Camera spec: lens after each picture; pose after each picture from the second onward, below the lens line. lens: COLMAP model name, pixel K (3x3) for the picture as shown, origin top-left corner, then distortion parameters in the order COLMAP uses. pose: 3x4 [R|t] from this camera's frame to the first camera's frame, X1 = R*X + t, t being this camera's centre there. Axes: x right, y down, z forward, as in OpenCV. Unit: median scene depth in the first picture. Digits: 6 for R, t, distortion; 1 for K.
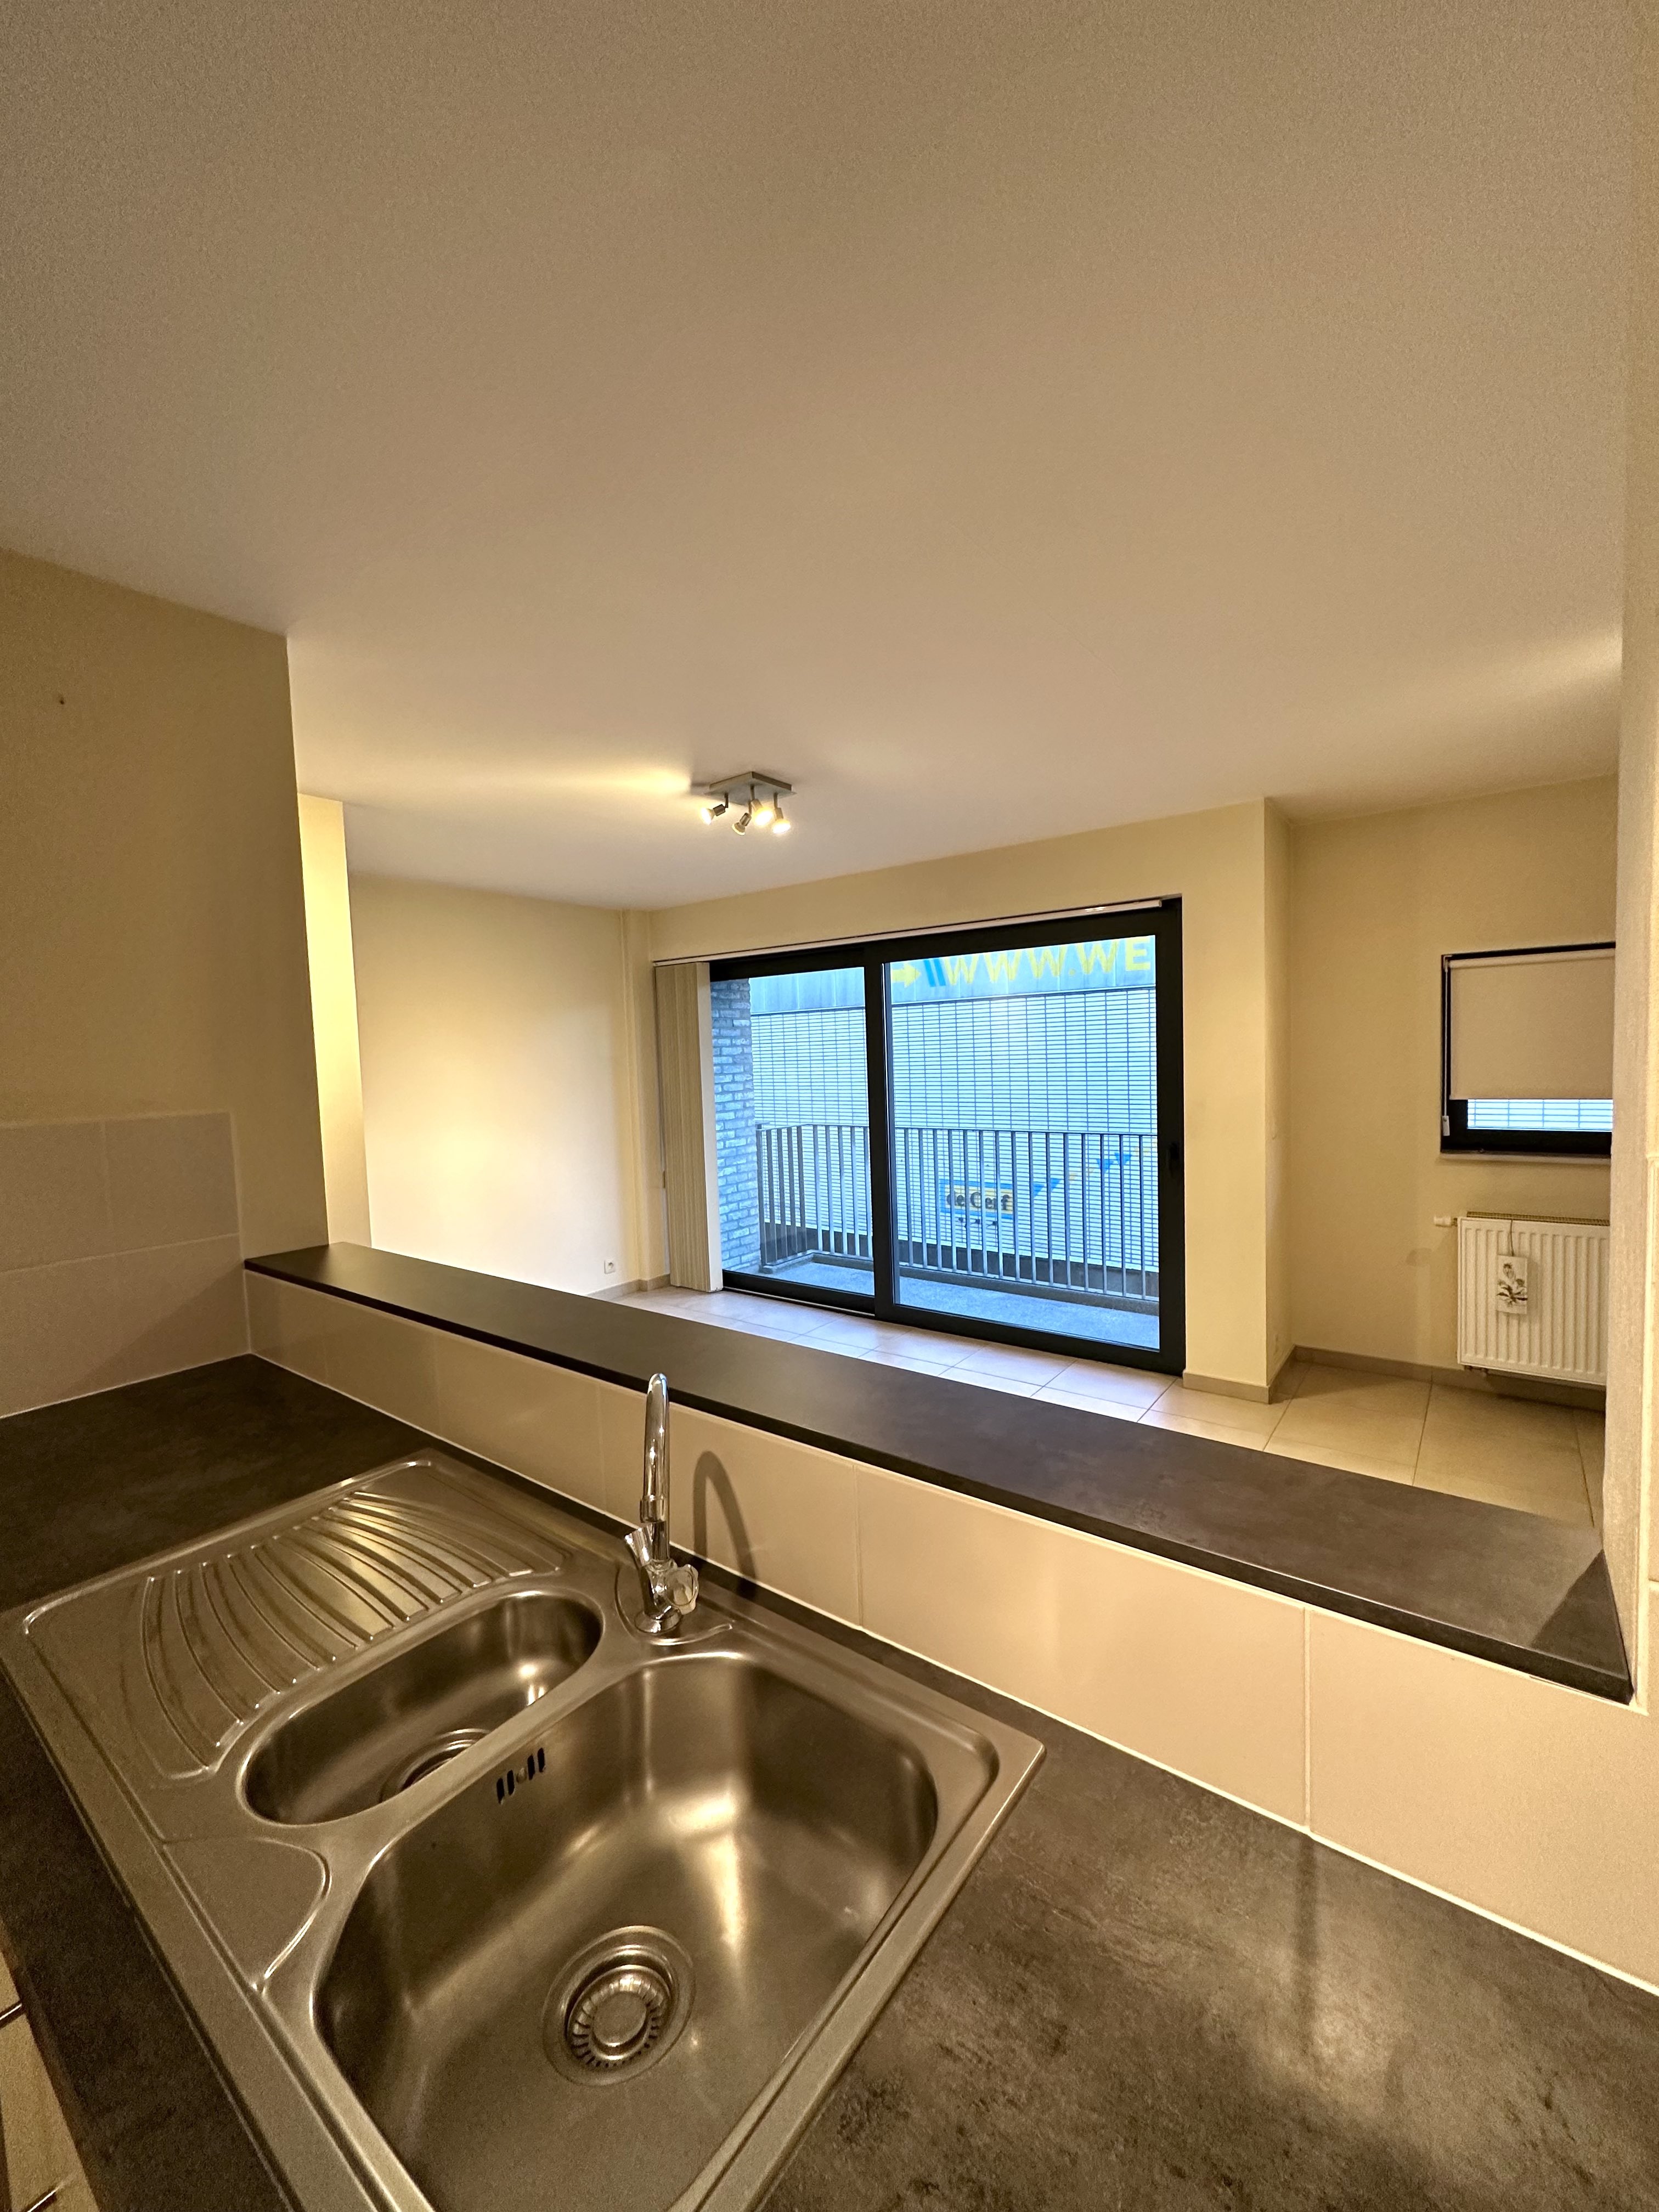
lens RADIAL K [[879.8, 0, 826.6], [0, 879.8, 1094.7], [0, 0, 1]] dist [-0.002716, -0.000993]
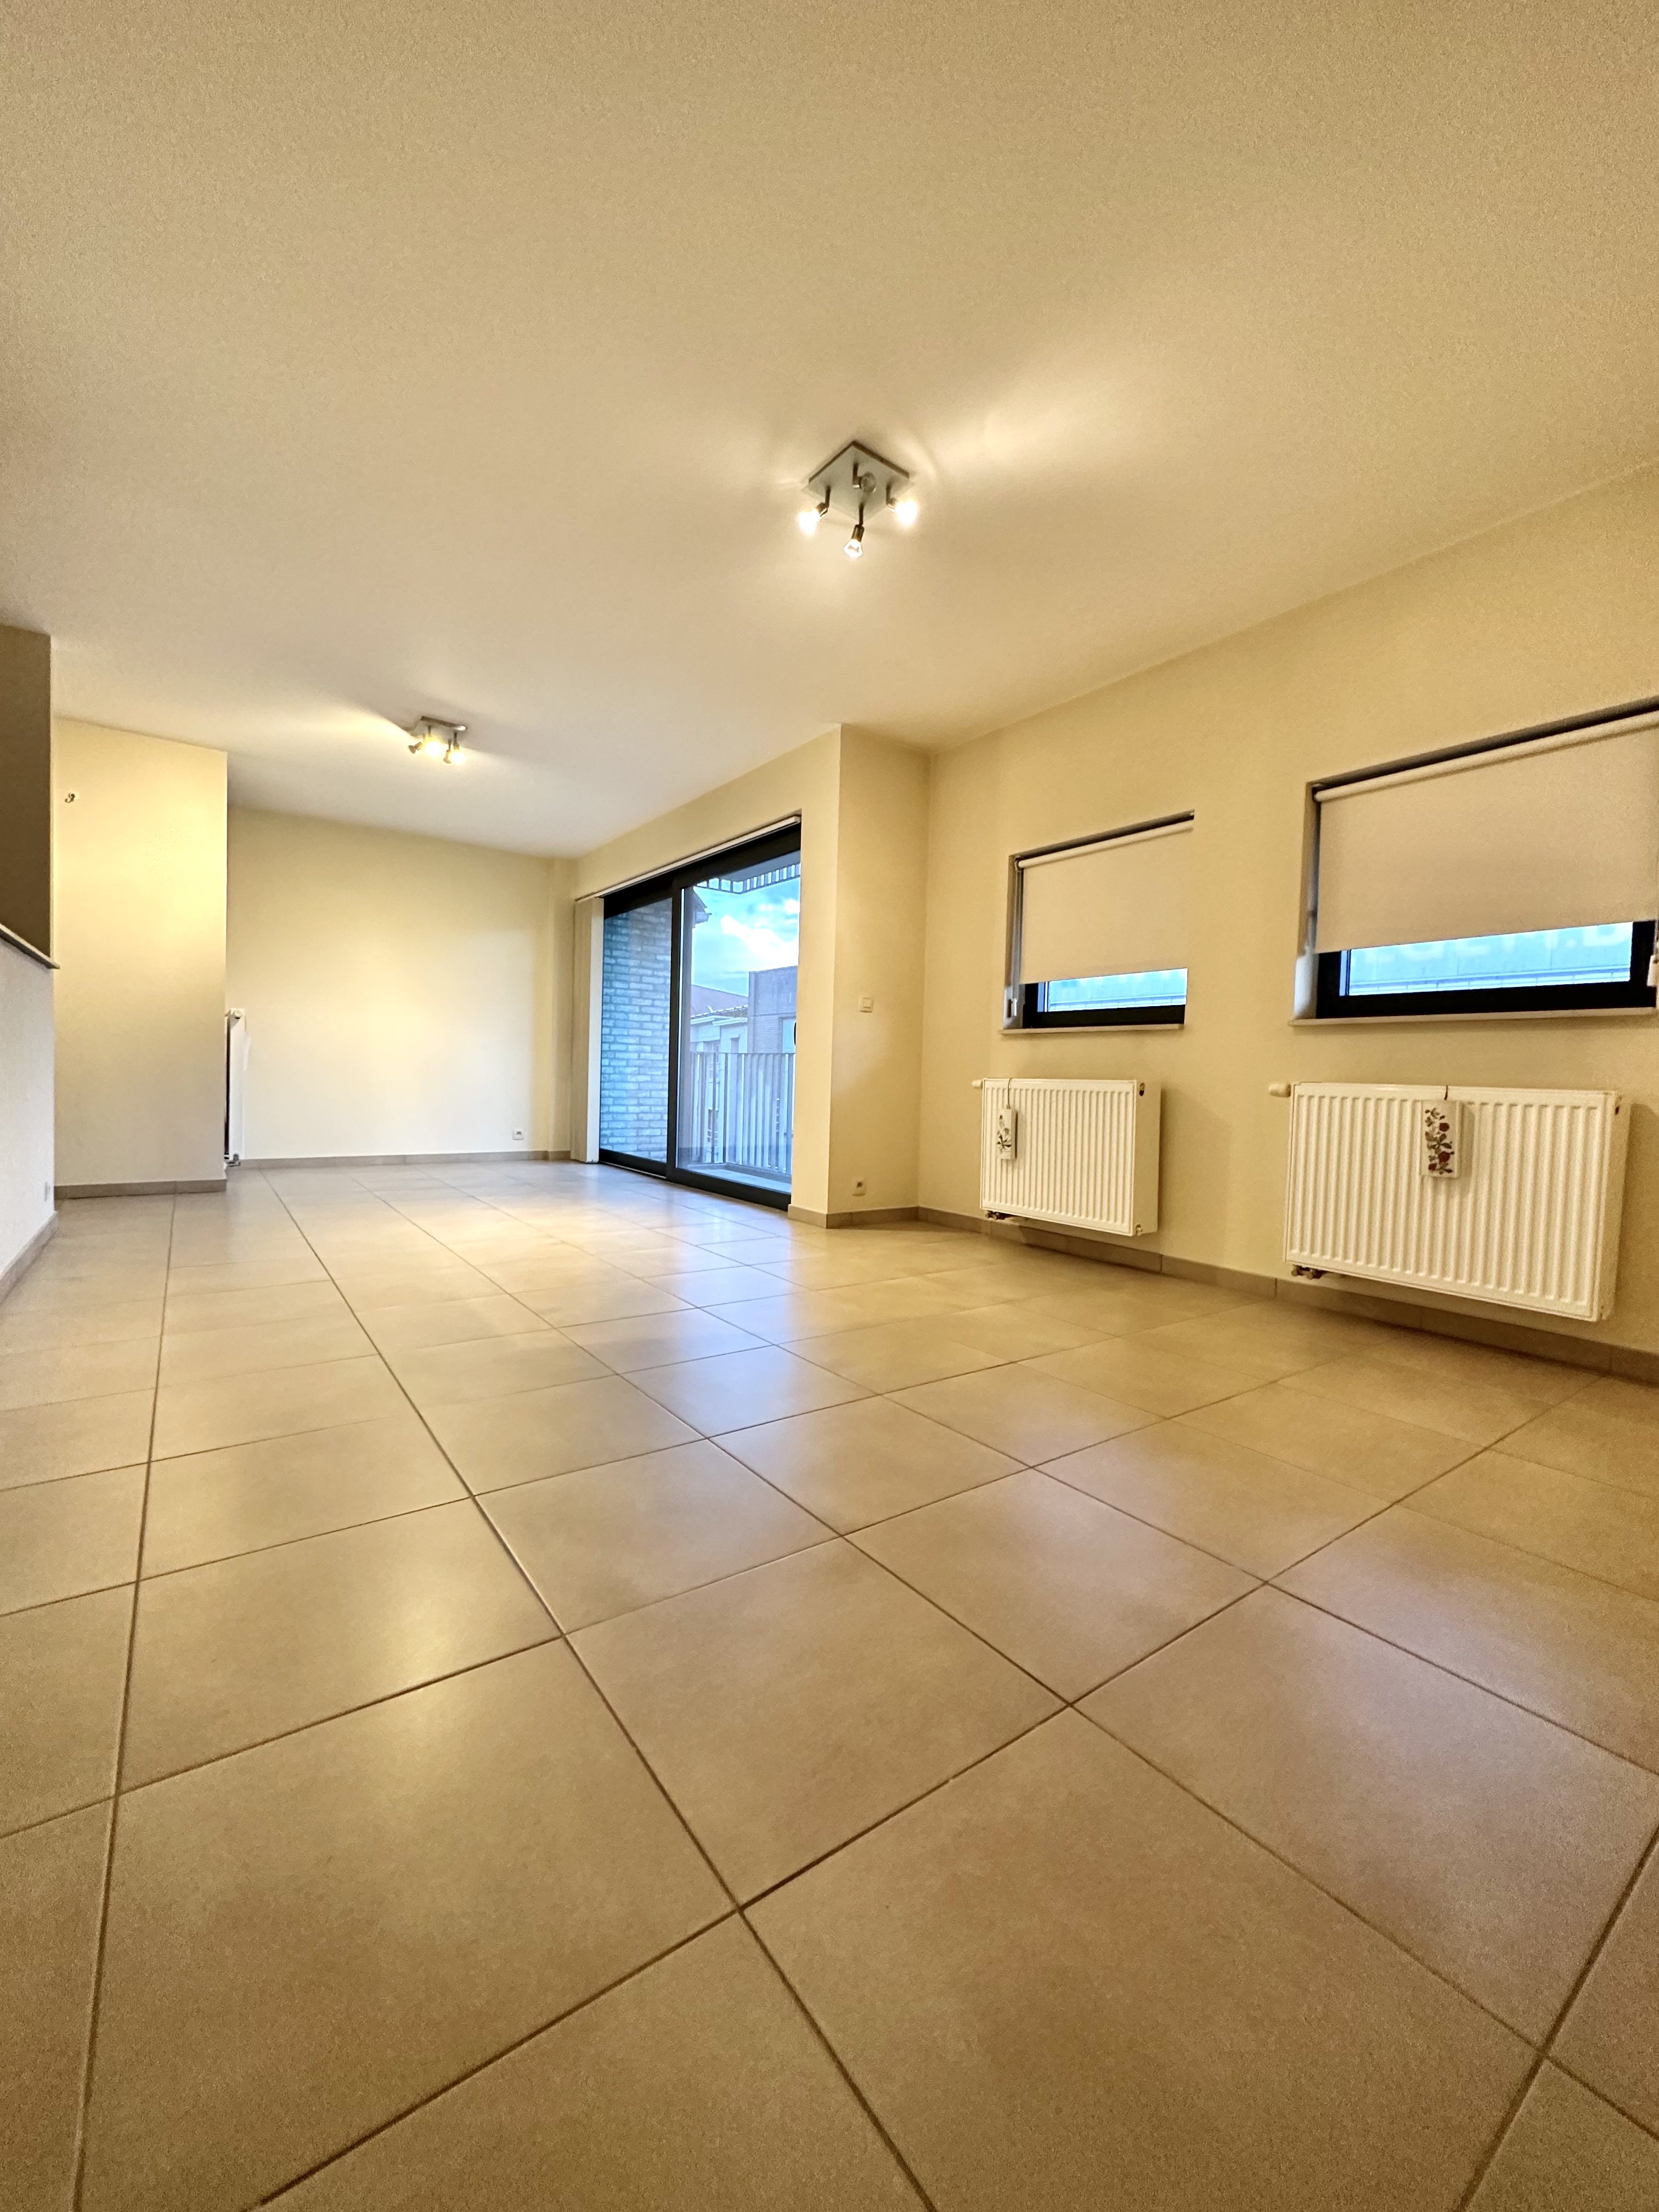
lens RADIAL K [[879.8, 0, 828.8], [0, 879.8, 1099.2], [0, 0, 1]] dist [-0.002716, -0.000993]
pose [[0.956782, 0.067314, -0.282910, 0.538513], [-0.073114, 0.997274, -0.009981, 0.121677], [0.281466, 0.030234, 0.959095, -0.098859]]
